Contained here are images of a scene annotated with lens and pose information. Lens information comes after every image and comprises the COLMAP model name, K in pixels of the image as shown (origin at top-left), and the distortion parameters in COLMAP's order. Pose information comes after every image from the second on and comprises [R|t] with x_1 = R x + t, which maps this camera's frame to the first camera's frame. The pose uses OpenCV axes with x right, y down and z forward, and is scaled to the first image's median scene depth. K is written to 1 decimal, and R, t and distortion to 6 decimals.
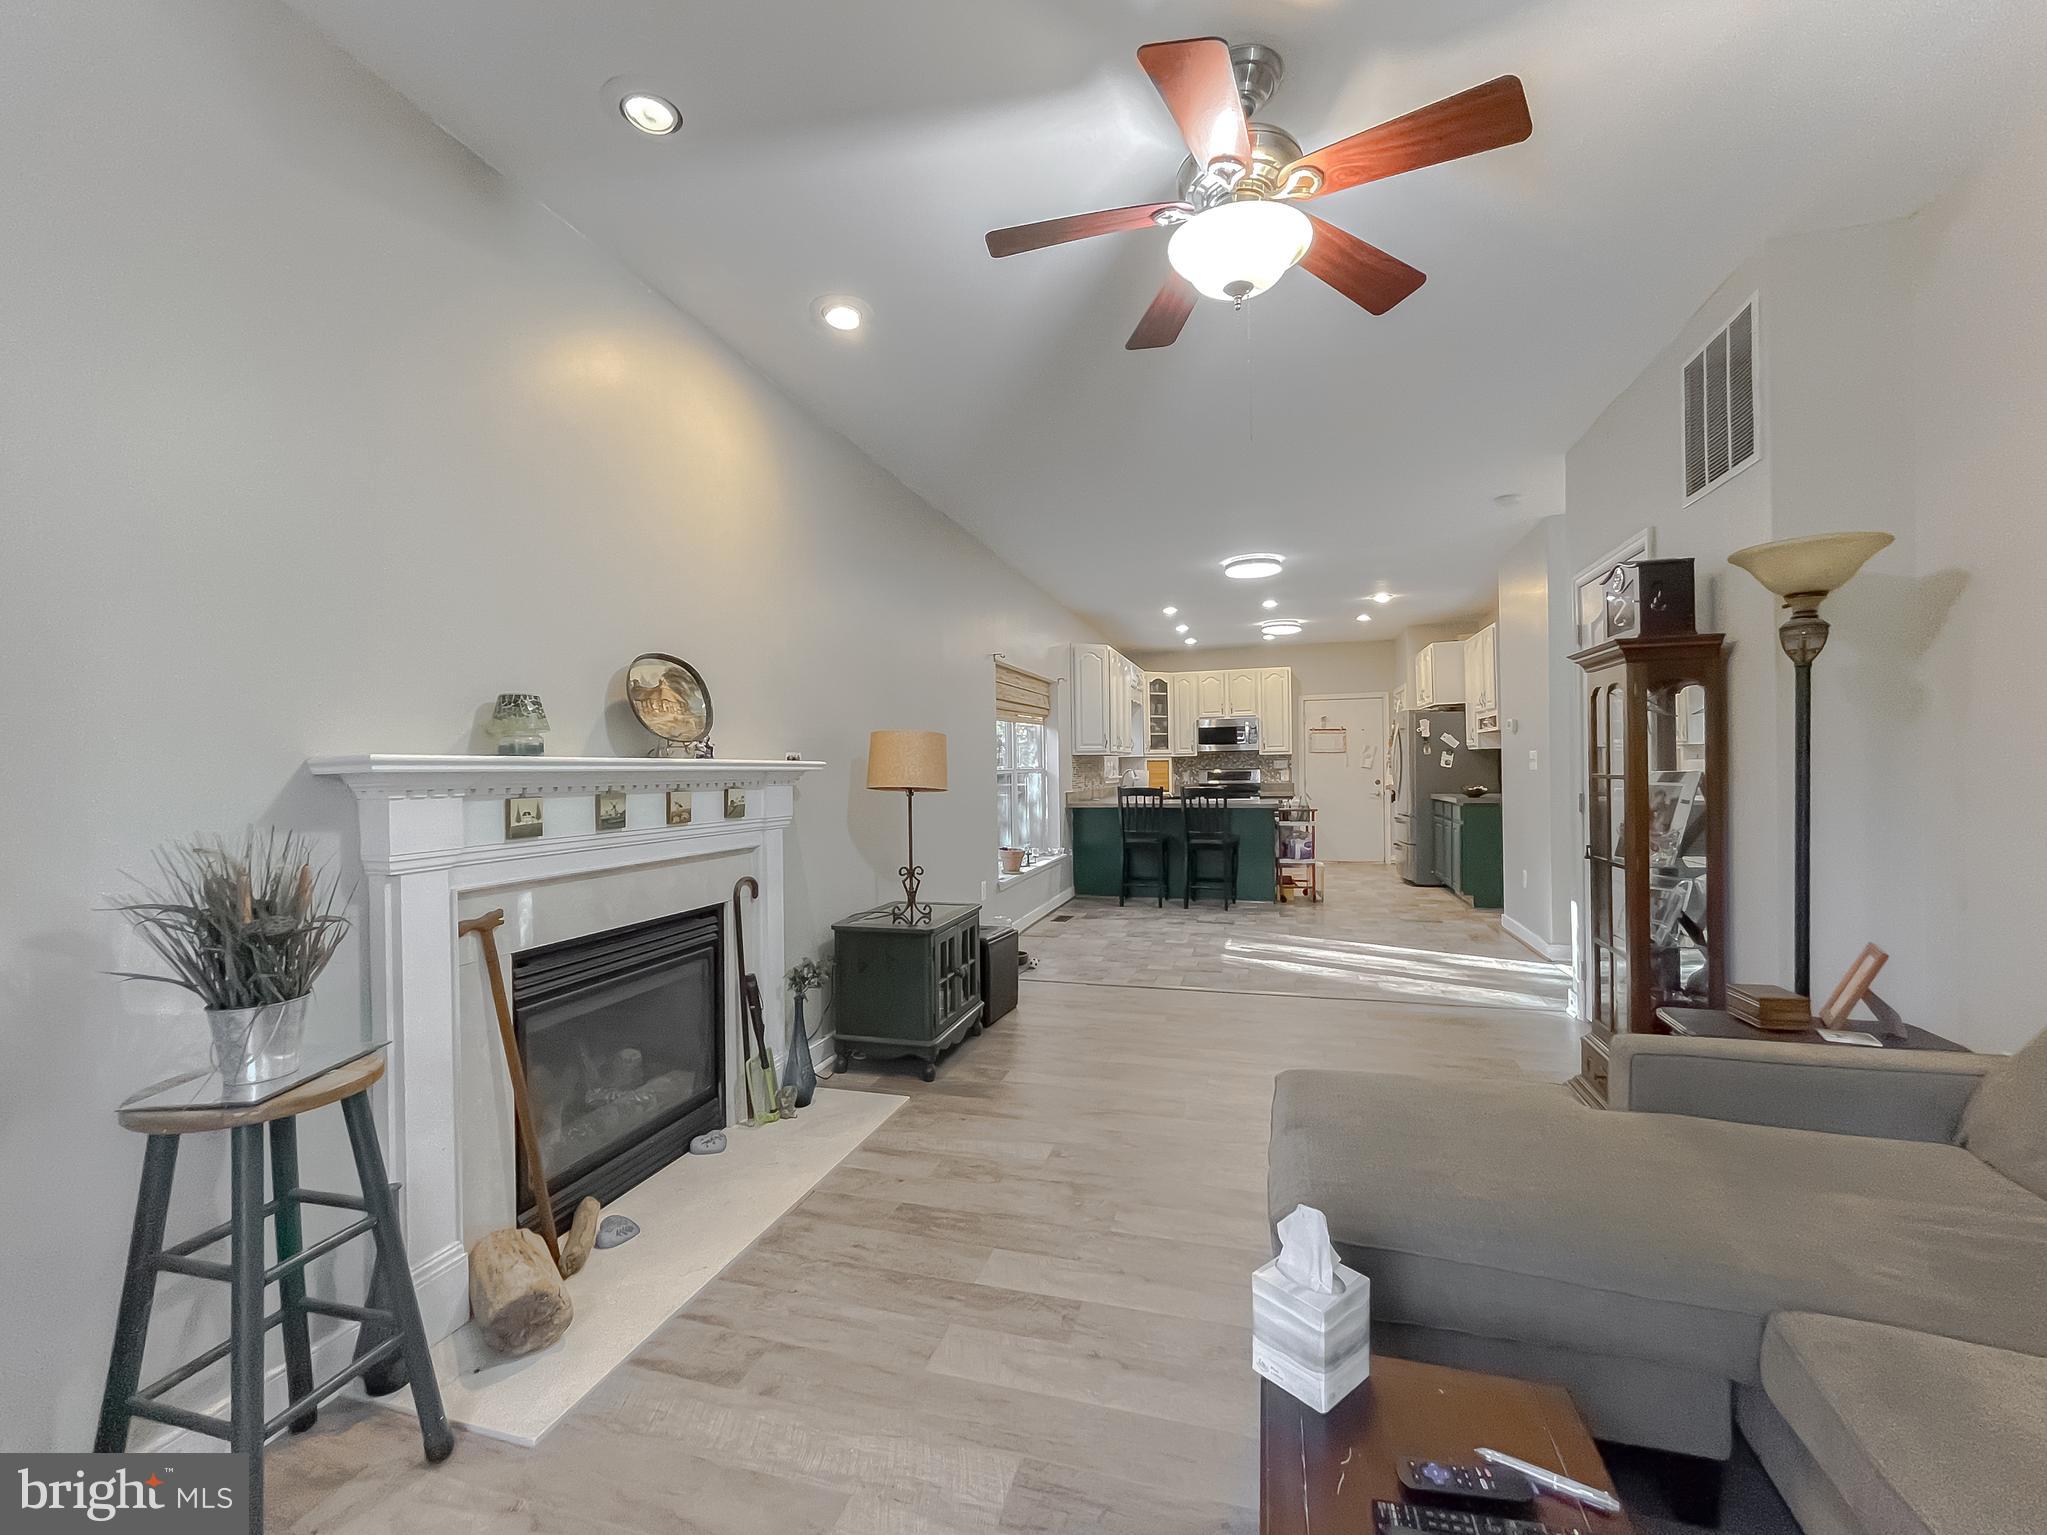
lens RADIAL K [[844.6, 0, 1014.2], [0, 844.6, 775.6], [0, 0, 1]] dist [0.001363, 0.000204]
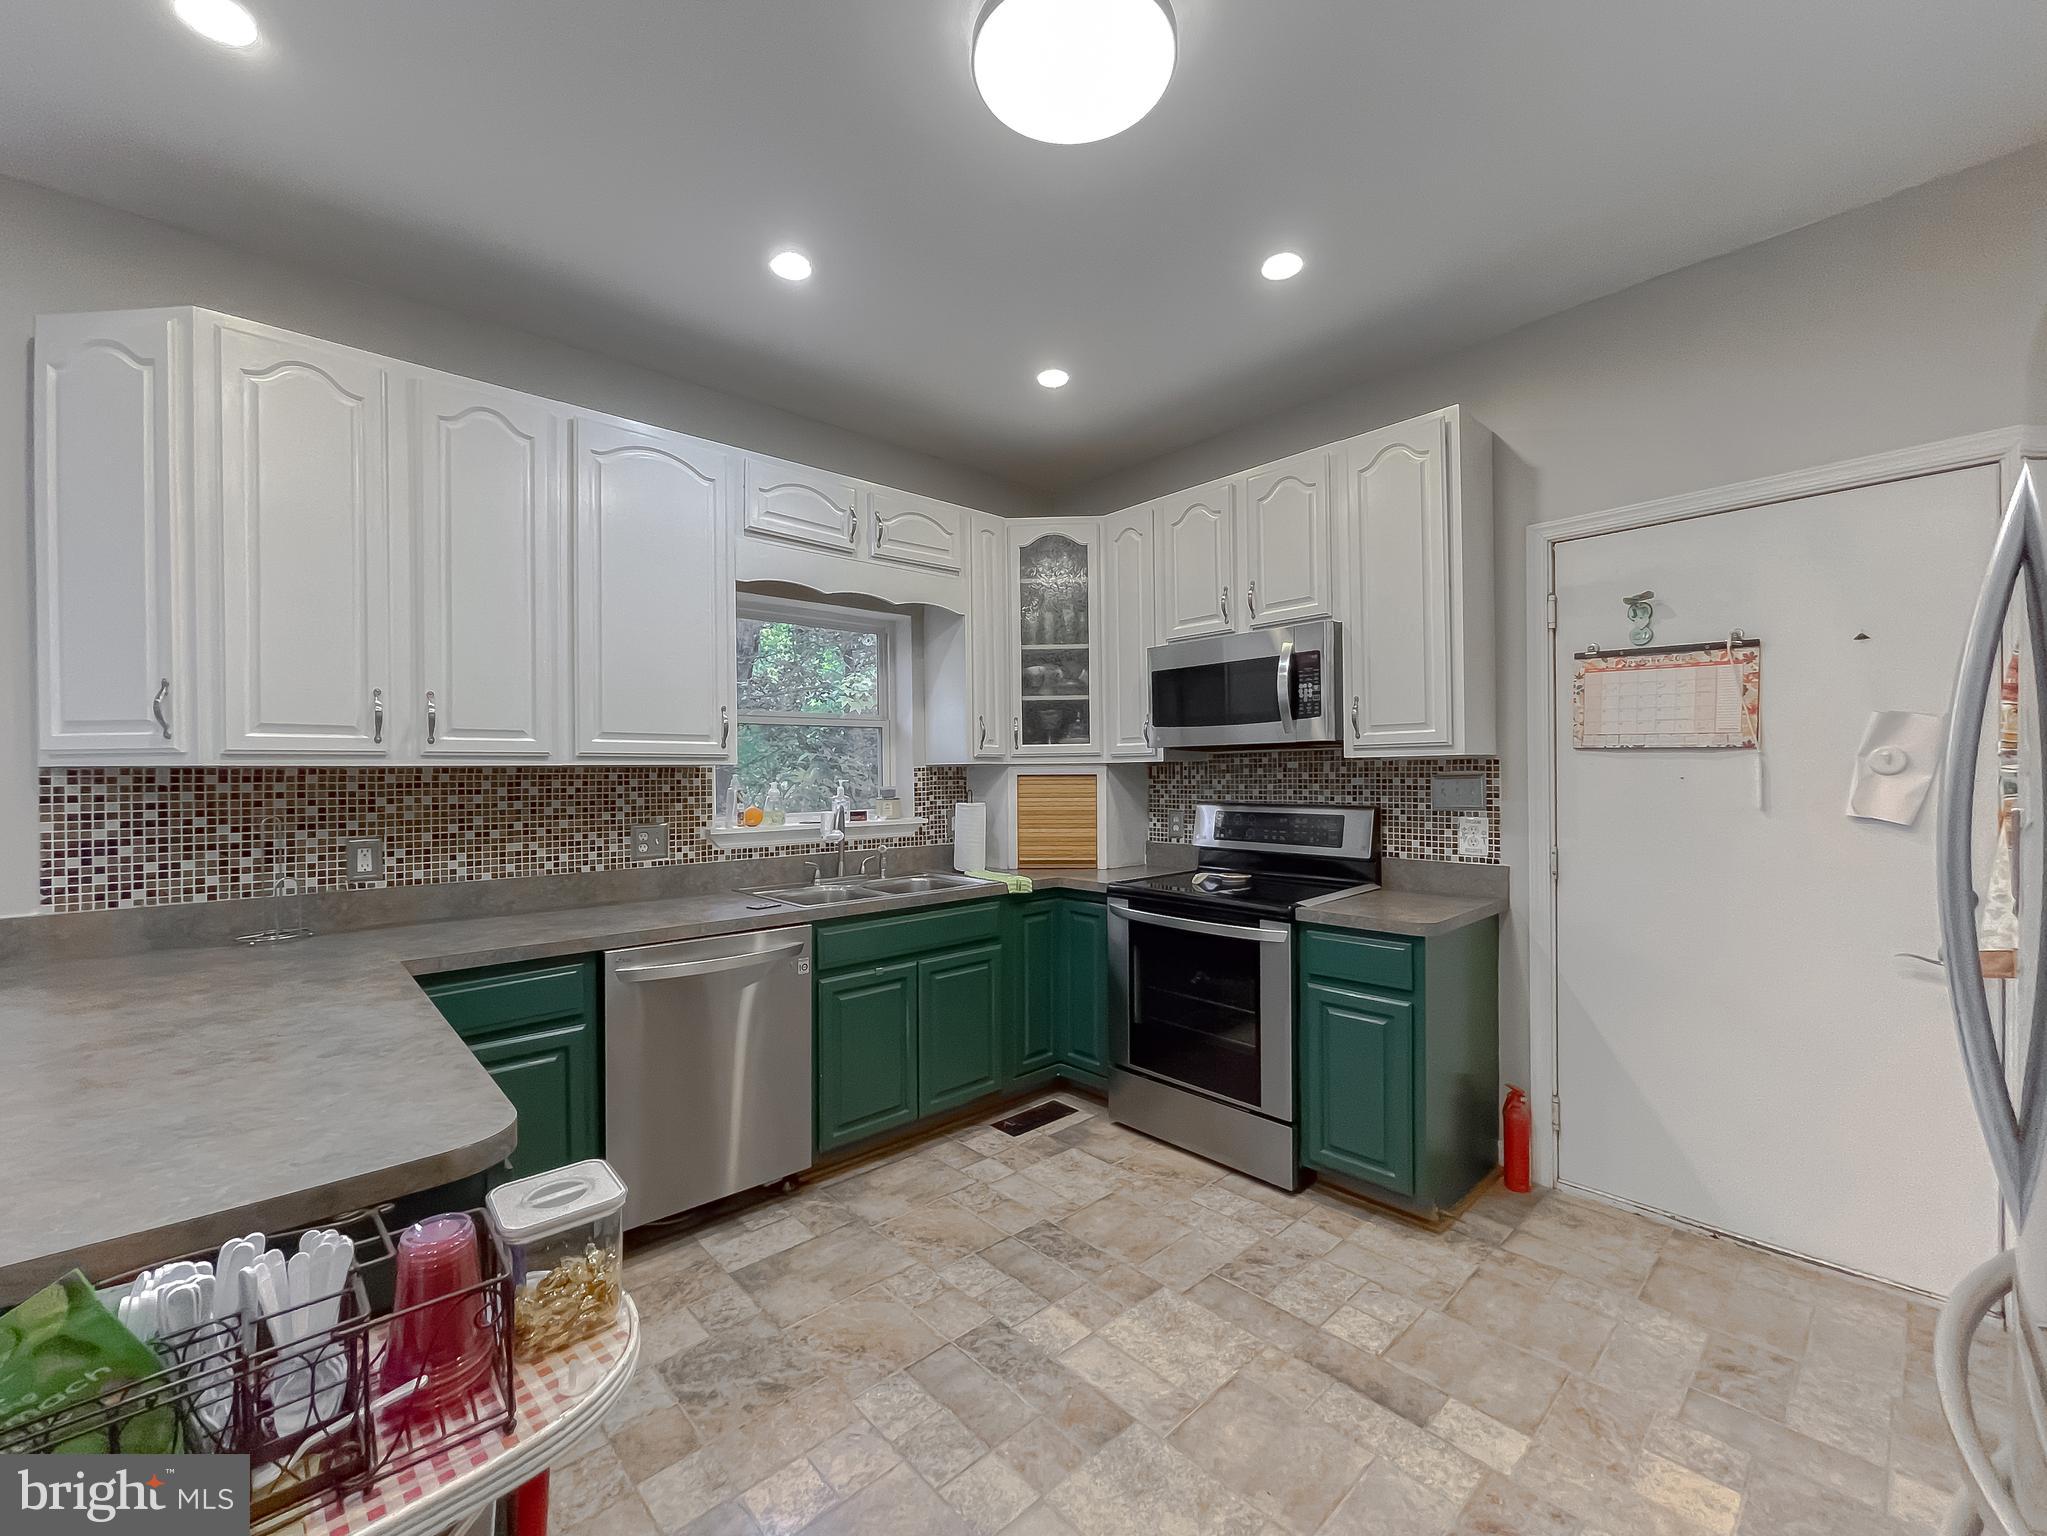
lens RADIAL K [[844.6, 0, 1018.1], [0, 844.6, 773.5], [0, 0, 1]] dist [0.001363, 0.000204]
pose [[0.862202, 0.006544, -0.506522, 0.385496], [-0.005818, 0.999979, 0.003016, -0.022983], [0.506531, 0.000347, 0.862222, 0.813327]]
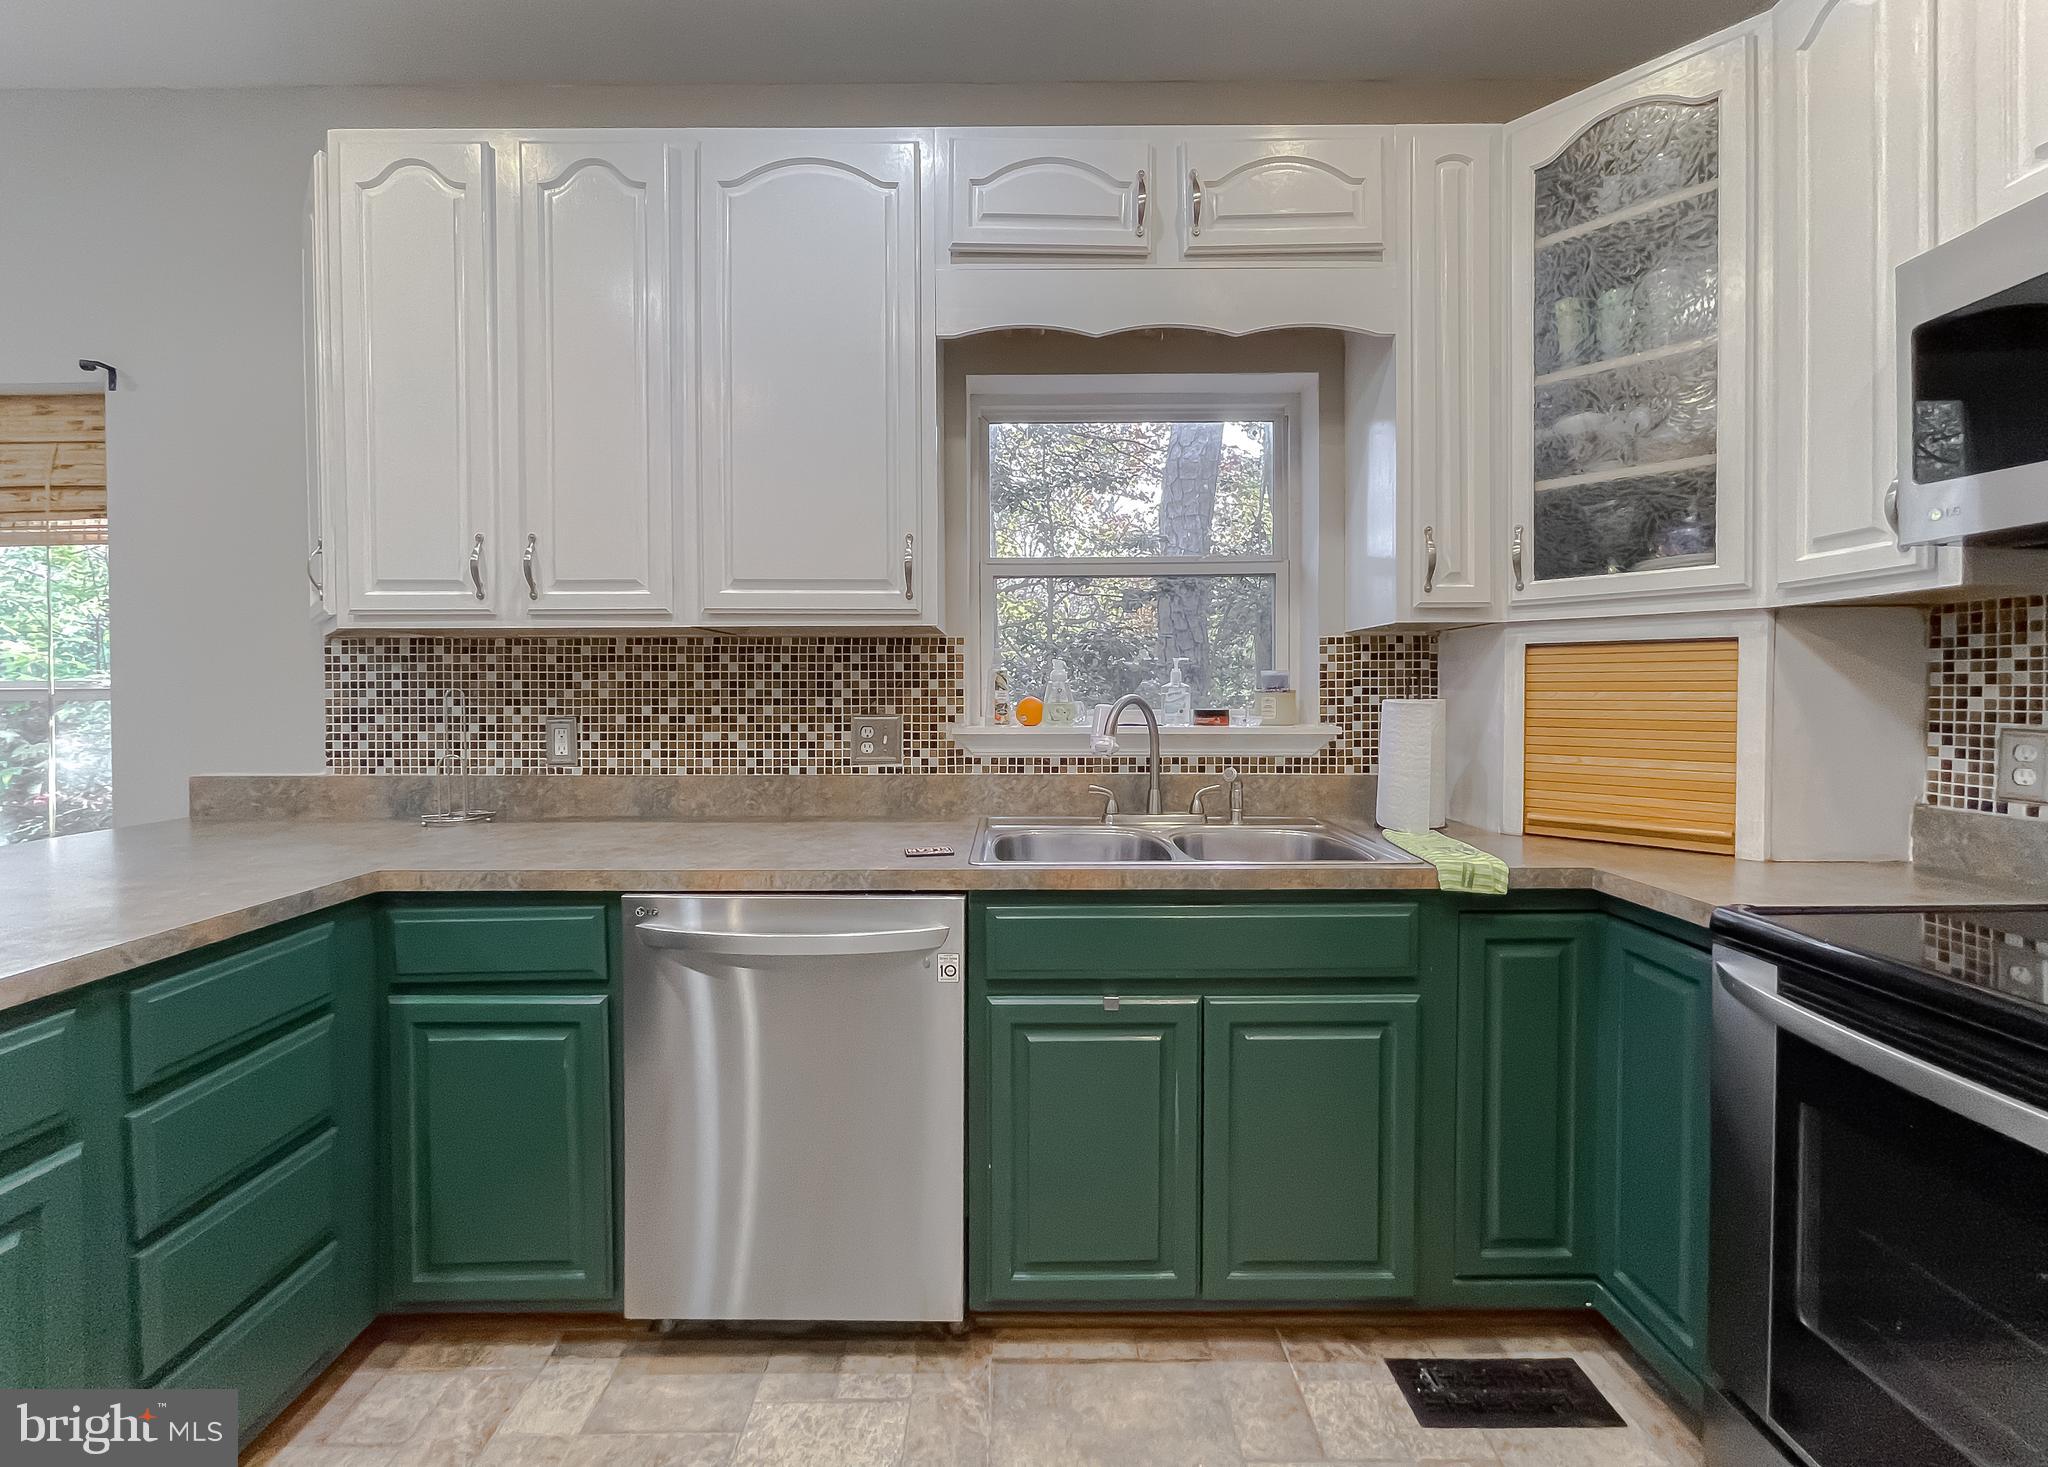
lens RADIAL K [[820.0, 0, 1017.9], [0, 820.0, 707.0], [0, 0, 1]] dist [-0.006548, 0.000970]
pose [[0.291216, 0.029335, -0.956207, 0.330734], [-0.006529, 0.999567, 0.028677, -0.011188], [0.956635, -0.002108, 0.291282, 0.989457]]
